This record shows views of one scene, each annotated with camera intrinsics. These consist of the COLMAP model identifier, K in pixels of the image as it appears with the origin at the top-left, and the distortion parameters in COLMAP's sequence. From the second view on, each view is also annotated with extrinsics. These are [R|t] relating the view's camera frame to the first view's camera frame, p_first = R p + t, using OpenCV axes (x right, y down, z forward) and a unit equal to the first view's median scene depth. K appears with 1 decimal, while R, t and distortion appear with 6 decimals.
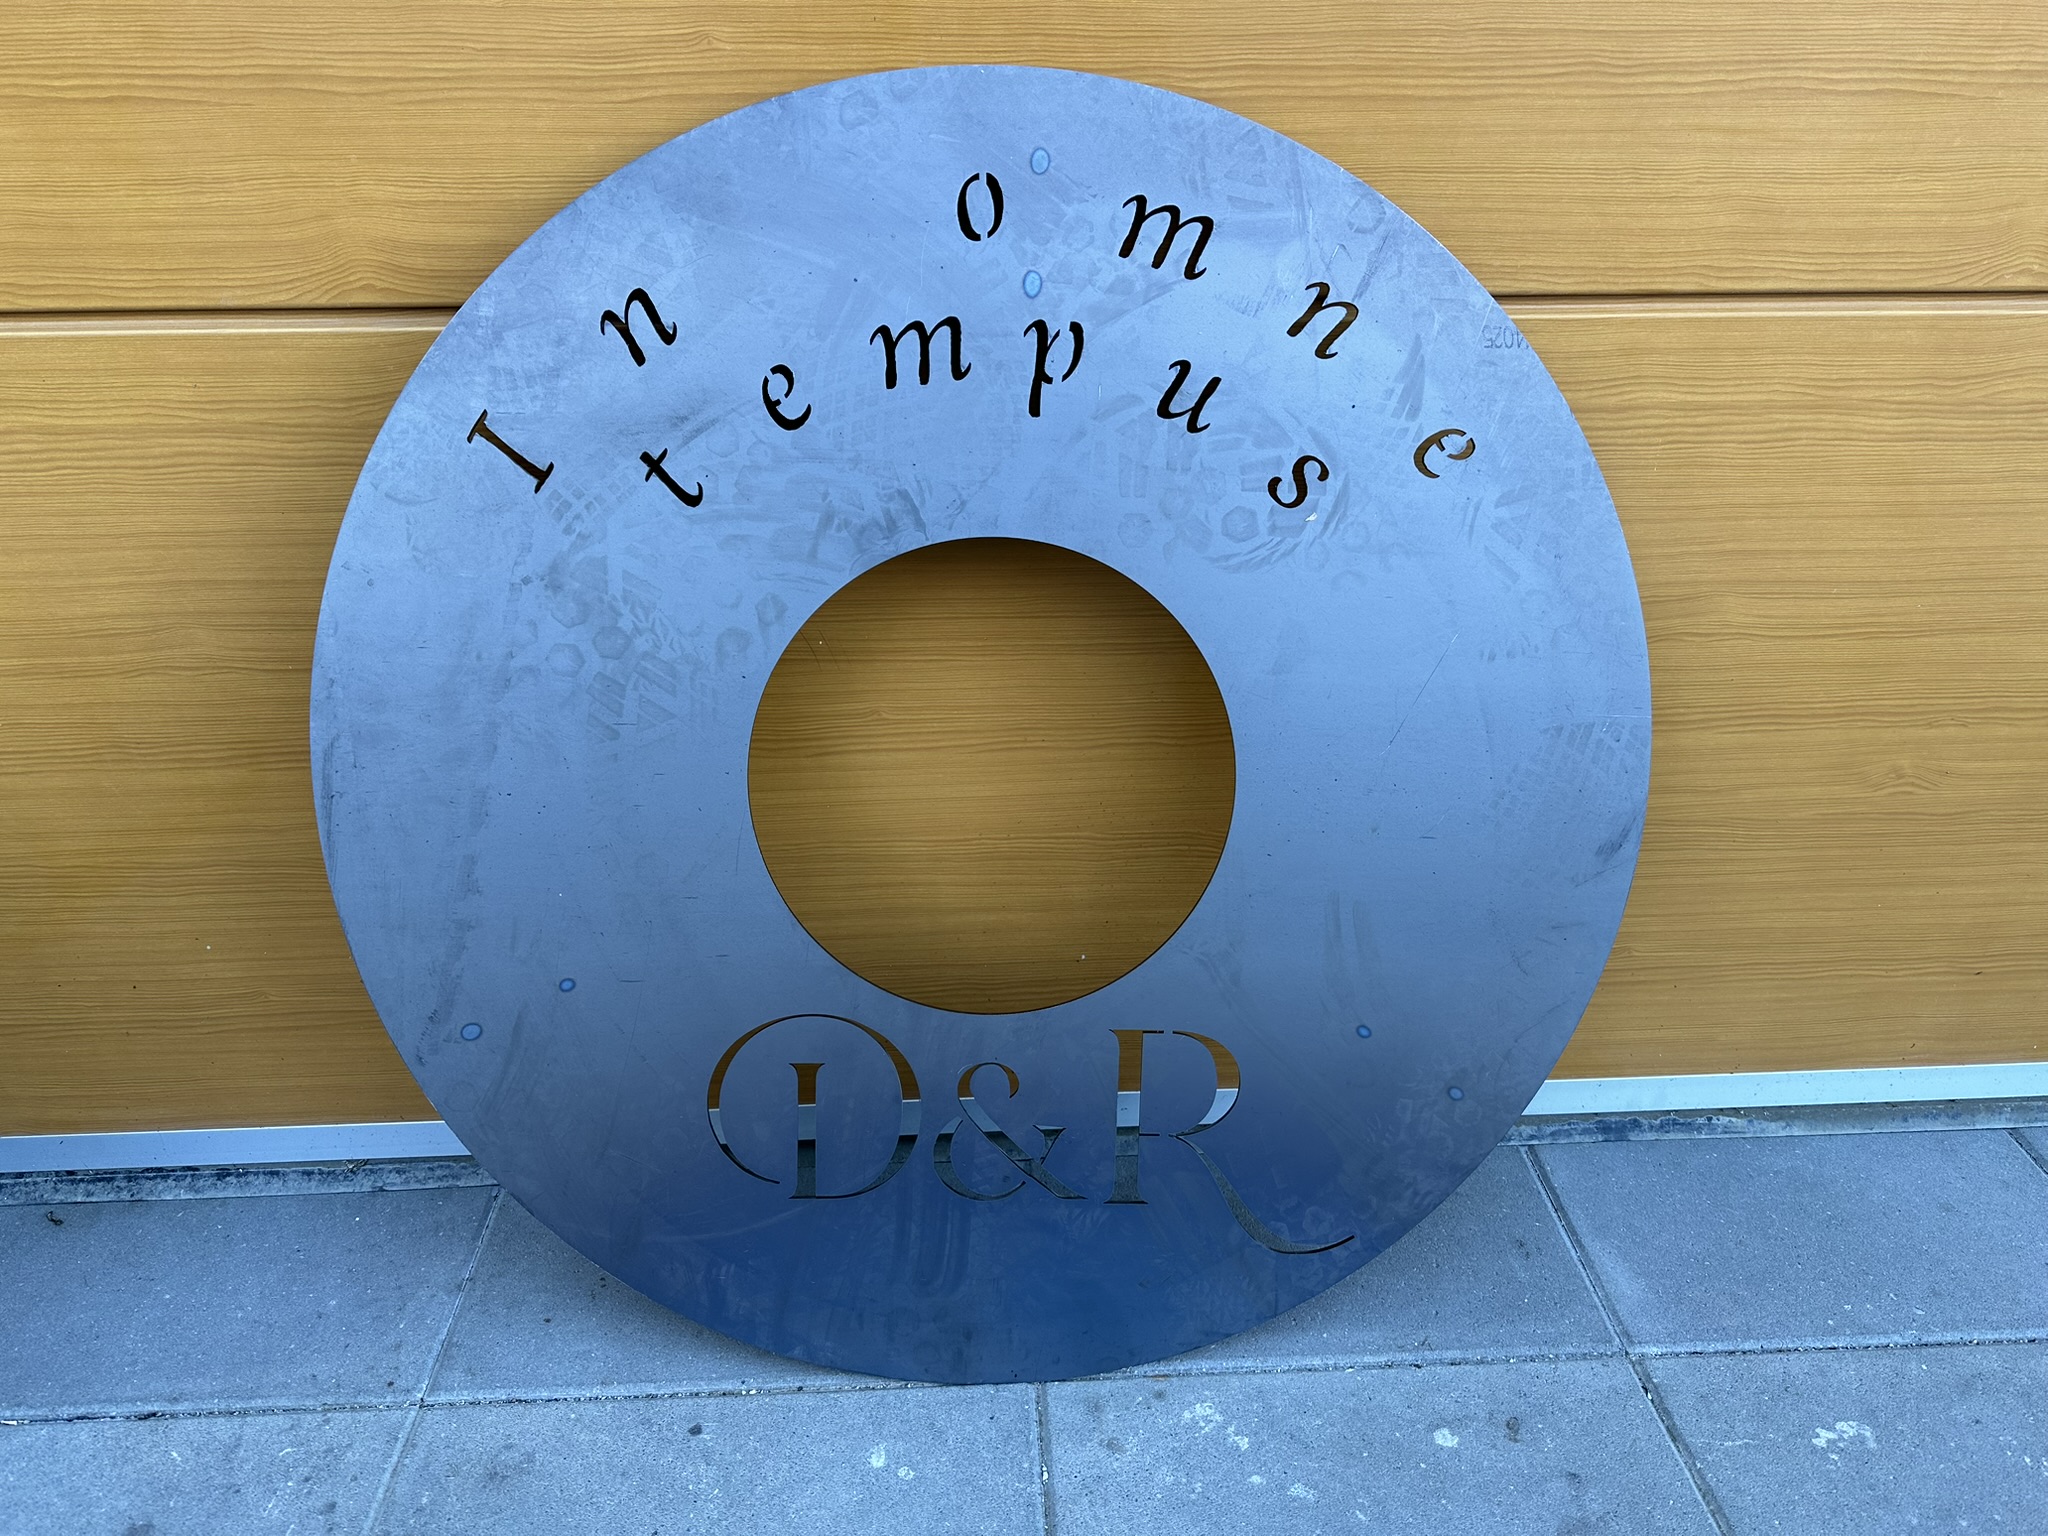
lens RADIAL K [[1453.2, 0, 1029.8], [0, 1453.2, 775.3], [0, 0, 1]] dist [0.000753, -0.008184]
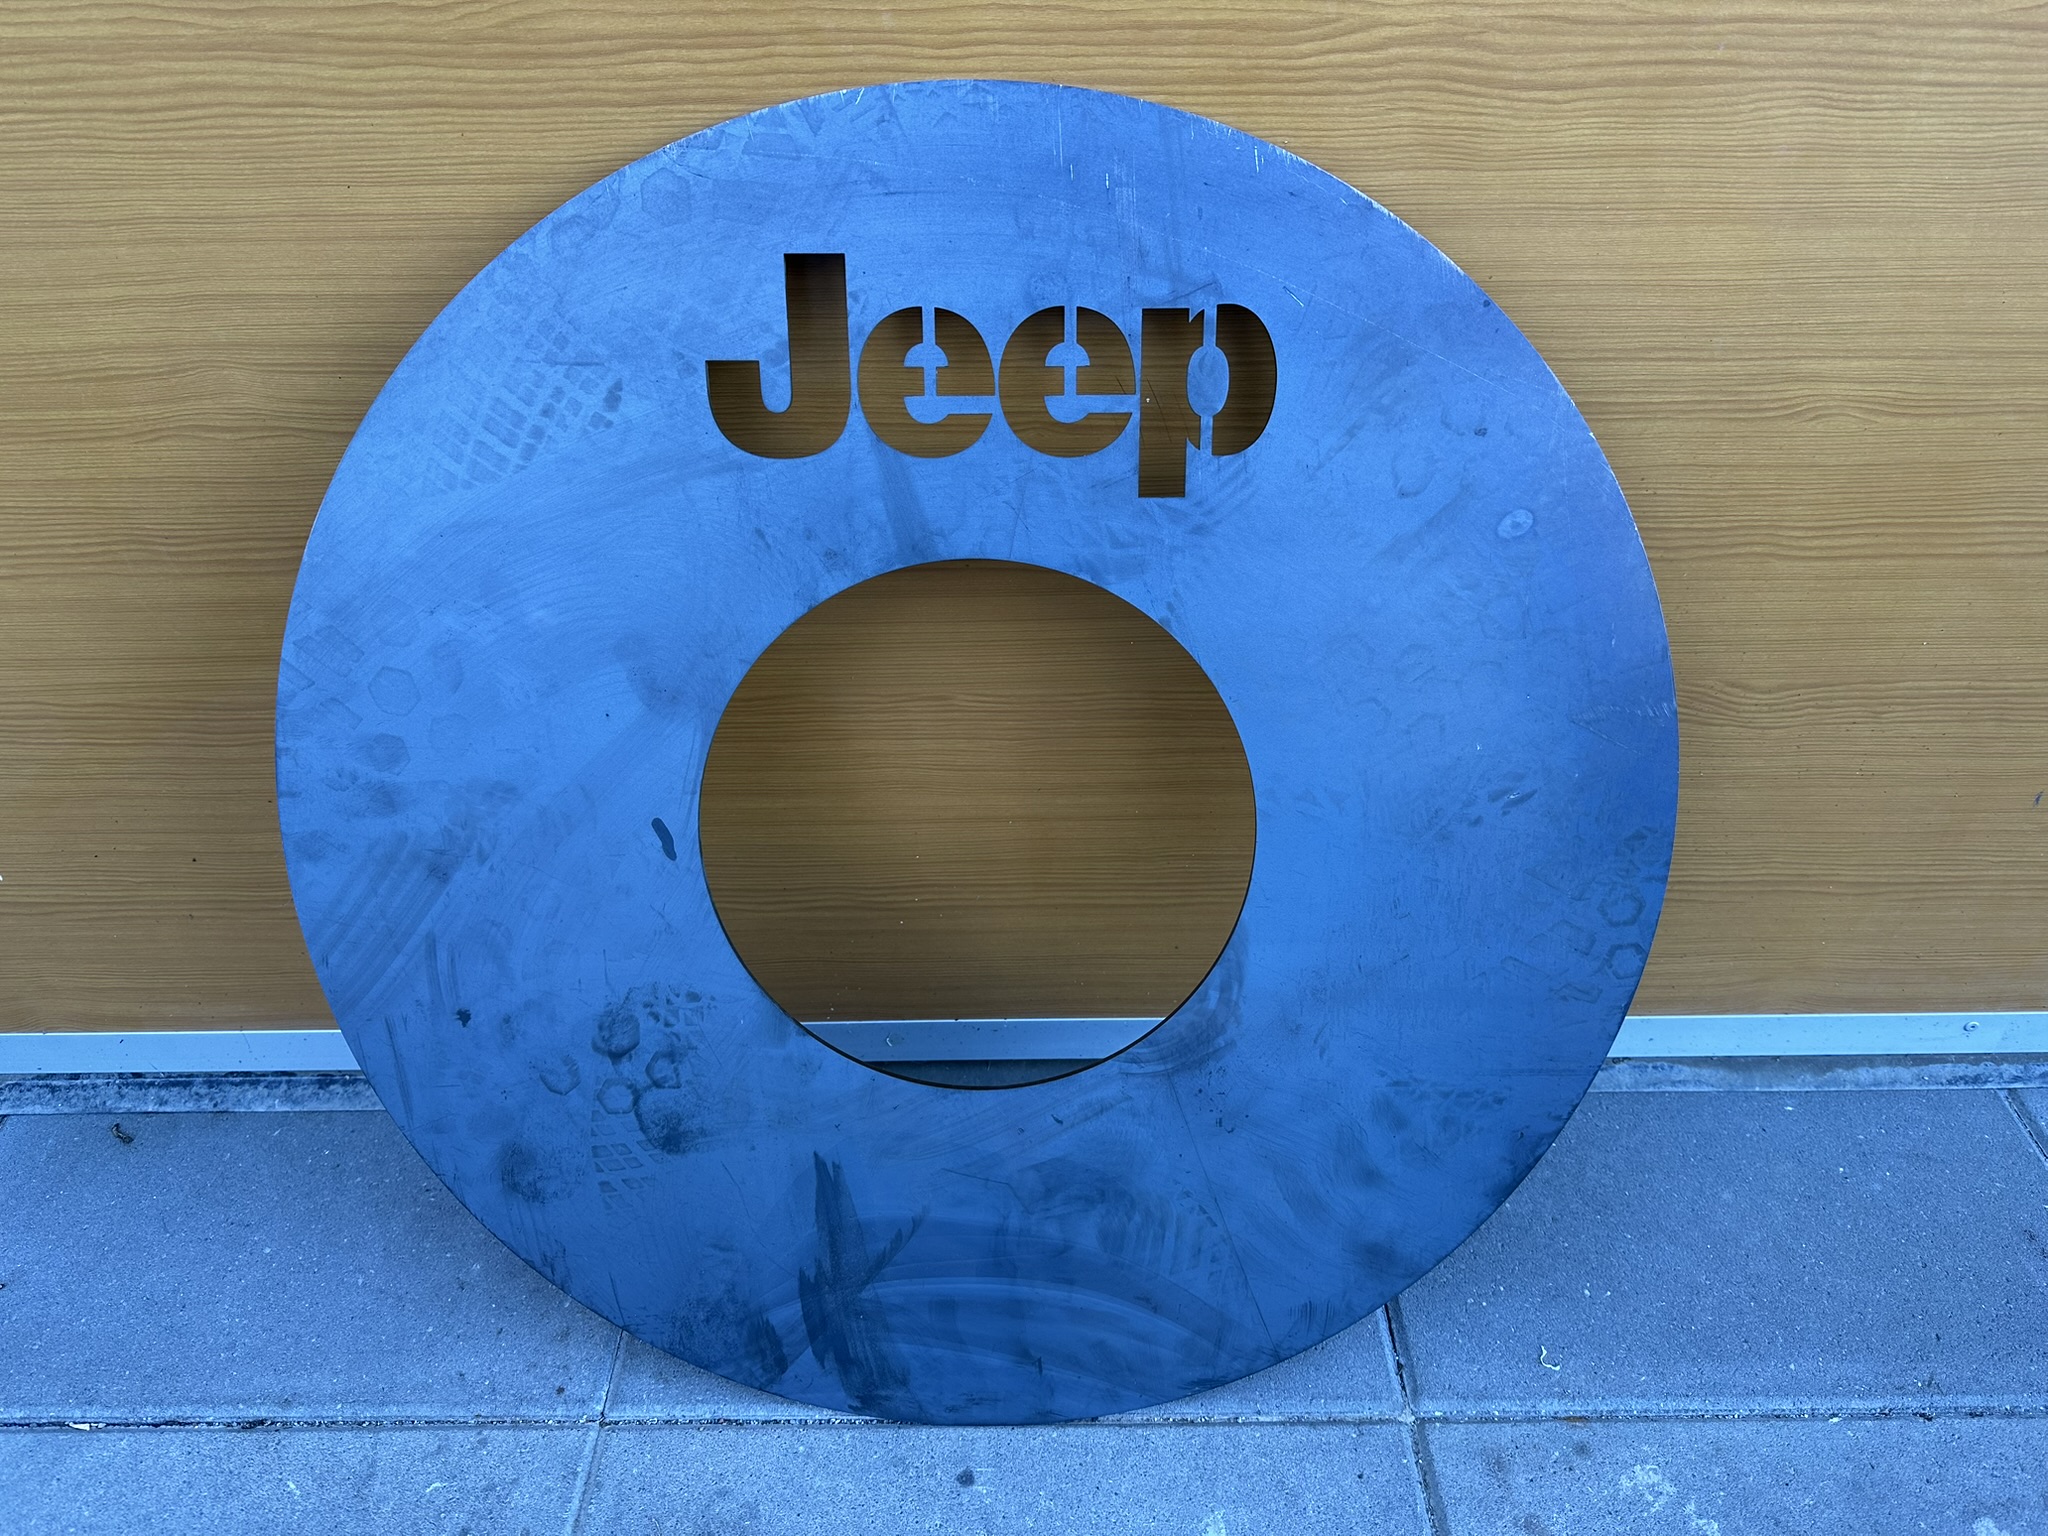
lens RADIAL K [[1453.2, 0, 1014.4], [0, 1453.2, 774.5], [0, 0, 1]] dist [0.000753, -0.008184]
pose [[0.998607, 0.023090, -0.047445, -0.175351], [-0.014331, 0.984054, 0.177291, -0.040391], [0.050782, -0.176364, 0.983014, 0.322136]]
